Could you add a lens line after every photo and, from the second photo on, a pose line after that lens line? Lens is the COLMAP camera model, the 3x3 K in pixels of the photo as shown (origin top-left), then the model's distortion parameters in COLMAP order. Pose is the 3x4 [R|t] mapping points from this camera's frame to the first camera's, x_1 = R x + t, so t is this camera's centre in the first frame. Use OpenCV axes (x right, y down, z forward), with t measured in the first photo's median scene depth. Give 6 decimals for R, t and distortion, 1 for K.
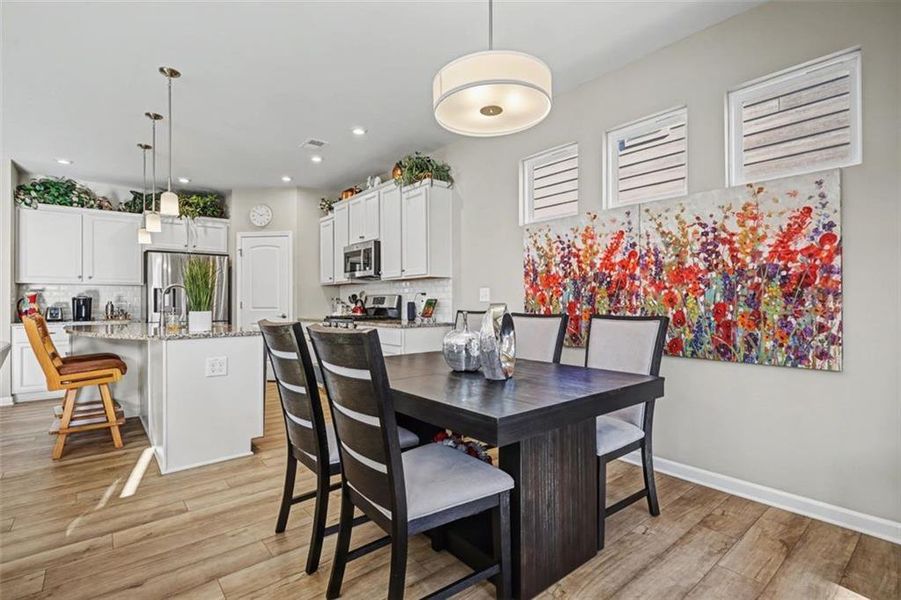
lens RADIAL K [[426.1, 0, 450.5], [0, 426.1, 300.0], [0, 0, 1]] dist [0.002878, 0.000190]
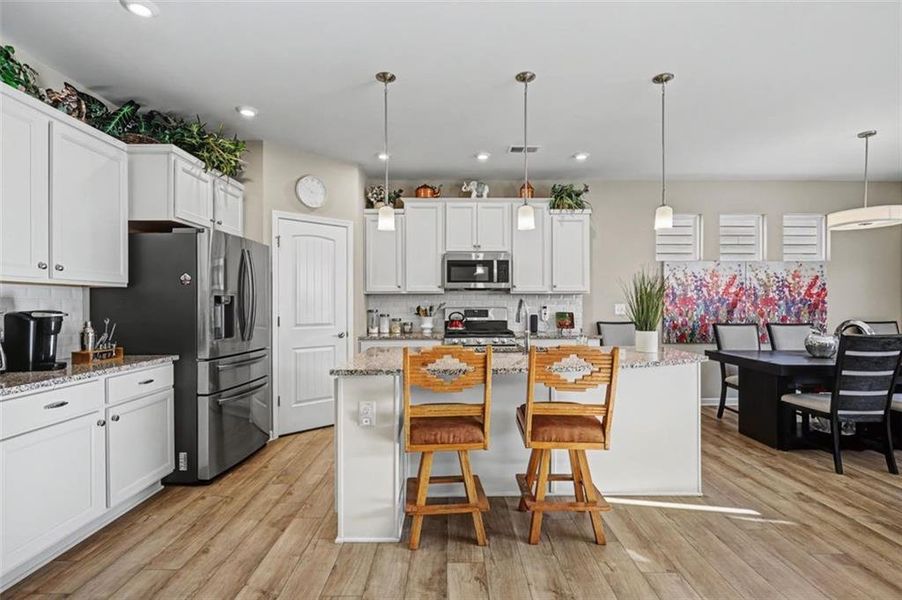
lens RADIAL K [[434.4, 0, 454.6], [0, 434.4, 301.4], [0, 0, 1]] dist [-0.000478, -0.000112]
pose [[0.634560, 0.010754, 0.772798, -1.577599], [-0.005300, 0.999940, -0.009562, -0.026138], [-0.772855, 0.001972, 0.634580, 0.694050]]
